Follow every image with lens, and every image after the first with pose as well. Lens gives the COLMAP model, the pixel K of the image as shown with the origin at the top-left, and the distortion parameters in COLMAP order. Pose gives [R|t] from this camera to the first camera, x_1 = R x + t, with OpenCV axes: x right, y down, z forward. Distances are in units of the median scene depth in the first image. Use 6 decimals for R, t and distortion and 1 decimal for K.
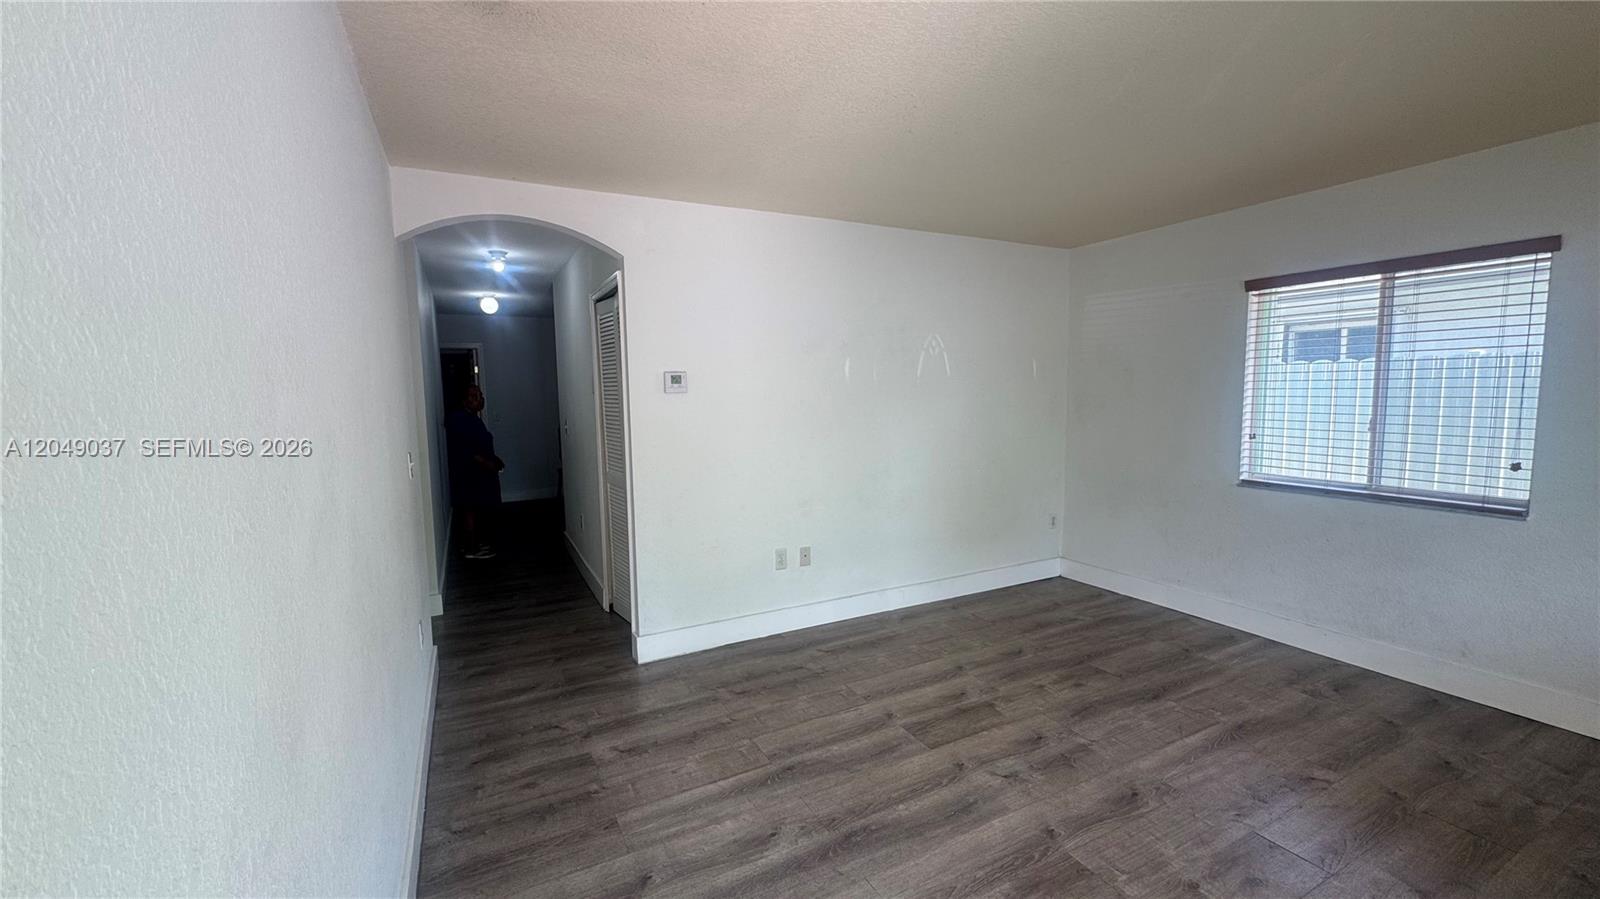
lens RADIAL K [[645.1, 0, 797.2], [0, 645.1, 452.2], [0, 0, 1]] dist [0.001489, 0.000899]
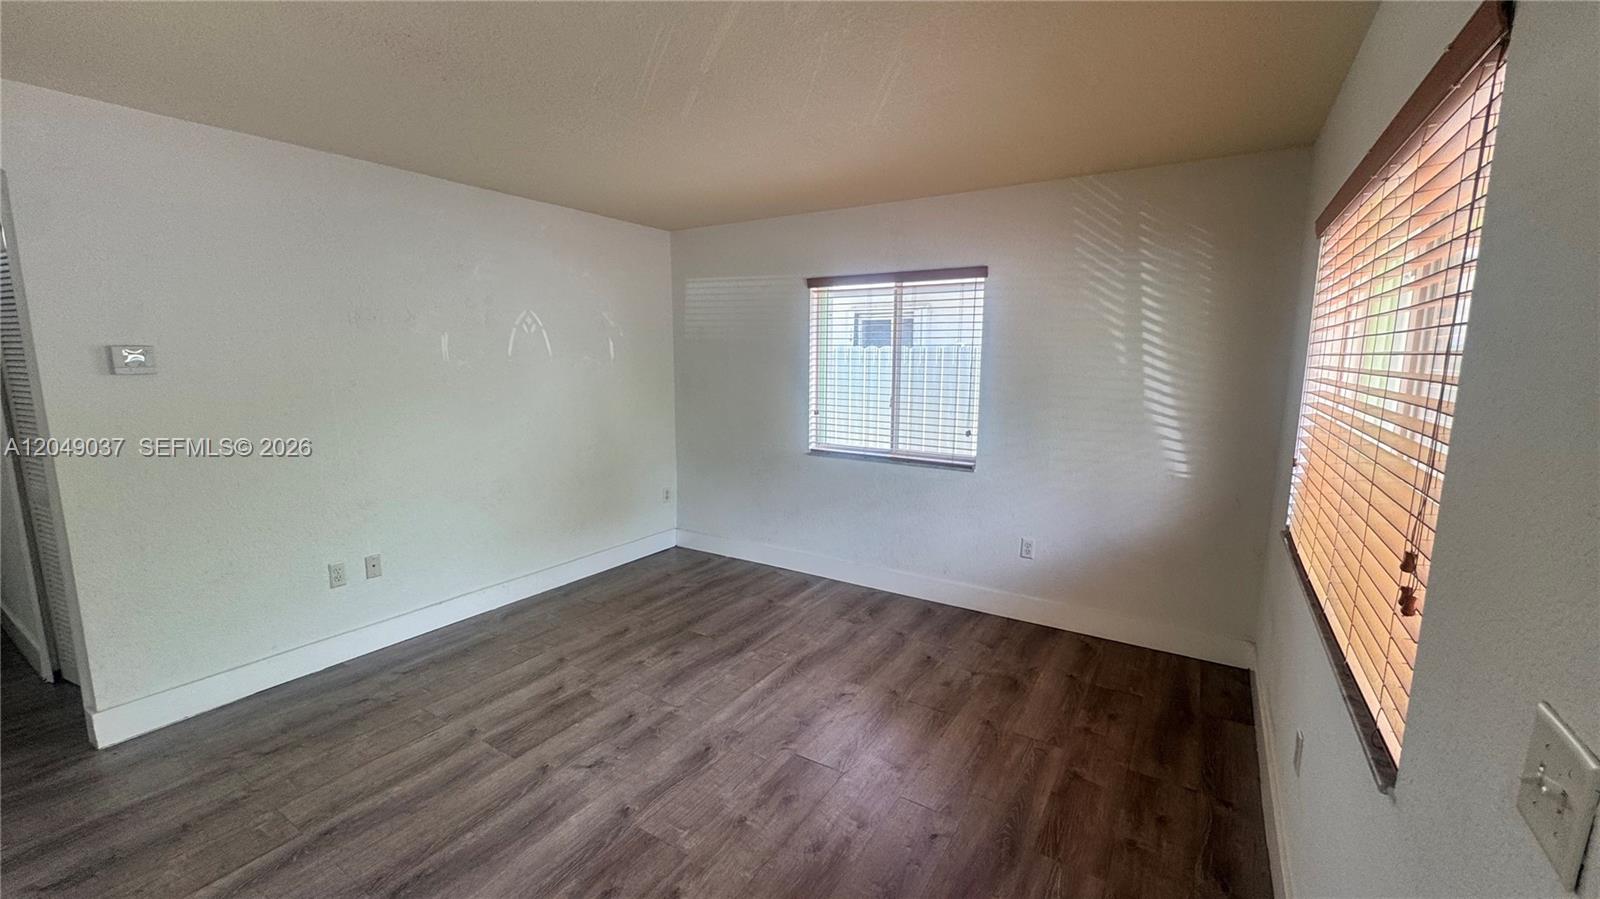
lens RADIAL K [[645.1, 0, 794.0], [0, 645.1, 451.3], [0, 0, 1]] dist [0.001489, 0.000899]
pose [[0.869634, -0.055440, 0.490575, 0.101023], [0.030834, 0.997834, 0.058106, -0.027429], [-0.492734, -0.035405, 0.869459, -0.010438]]
